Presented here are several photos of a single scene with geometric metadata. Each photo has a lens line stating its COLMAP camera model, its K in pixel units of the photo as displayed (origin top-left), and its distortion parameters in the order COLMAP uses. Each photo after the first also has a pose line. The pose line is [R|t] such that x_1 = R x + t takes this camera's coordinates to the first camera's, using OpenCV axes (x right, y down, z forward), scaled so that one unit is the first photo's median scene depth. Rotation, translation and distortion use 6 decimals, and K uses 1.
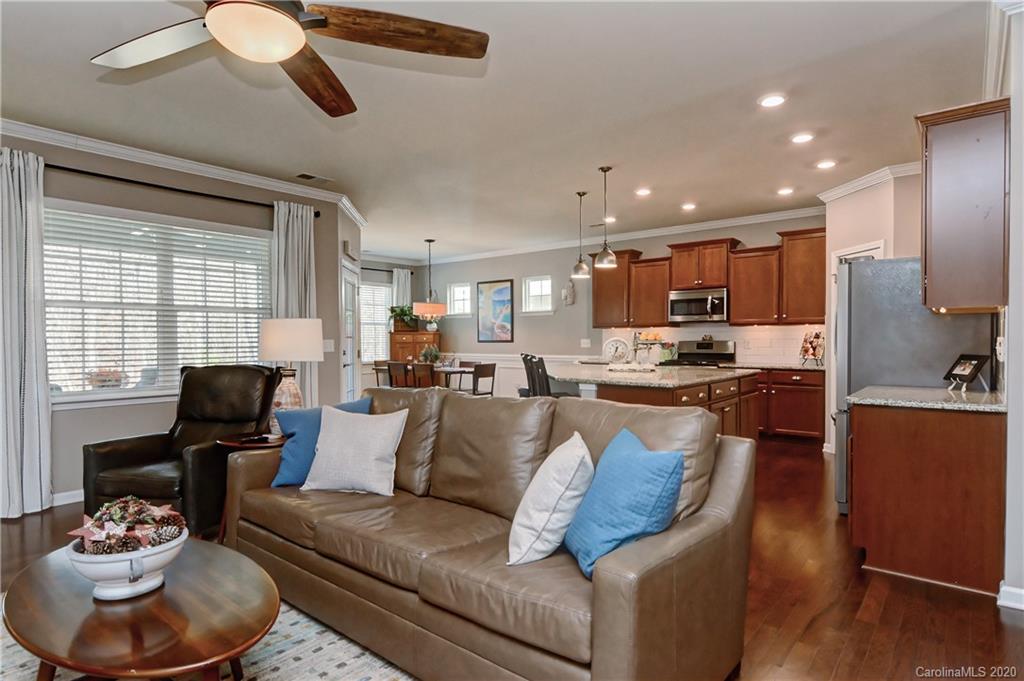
lens RADIAL K [[560.2, 0, 515.0], [0, 560.2, 341.0], [0, 0, 1]] dist [0.000898, -0.000992]
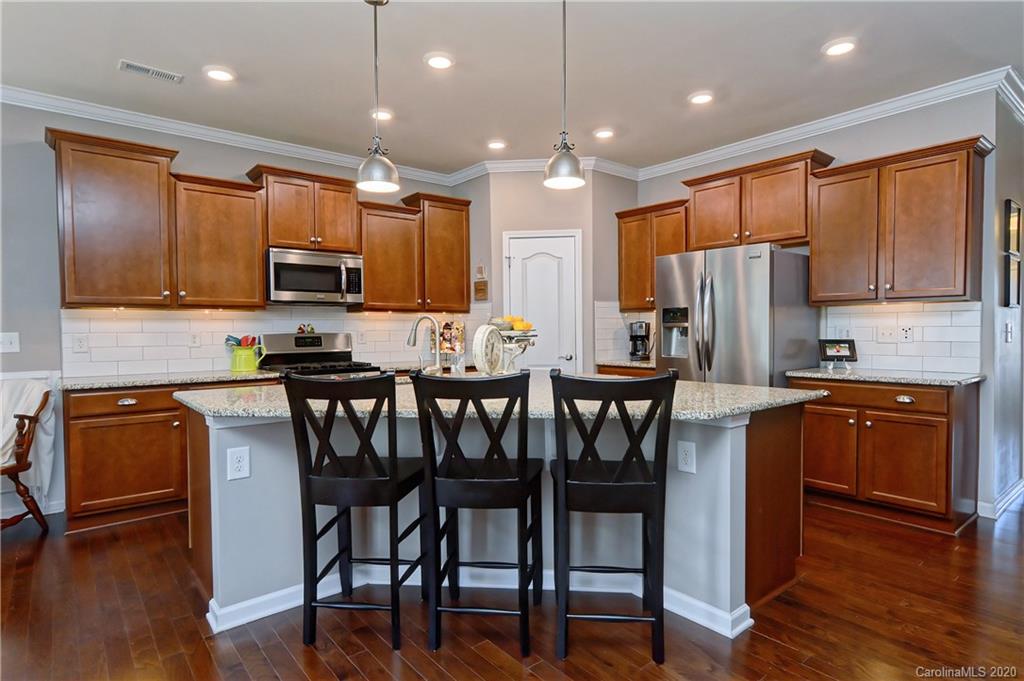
lens RADIAL K [[560.2, 0, 518.6], [0, 560.2, 341.1], [0, 0, 1]] dist [0.000898, -0.000992]
pose [[0.201870, -0.018722, 0.979233, -0.213641], [0.011437, 0.999794, 0.016757, 0.000202], [-0.979346, 0.007817, 0.202042, 0.585024]]
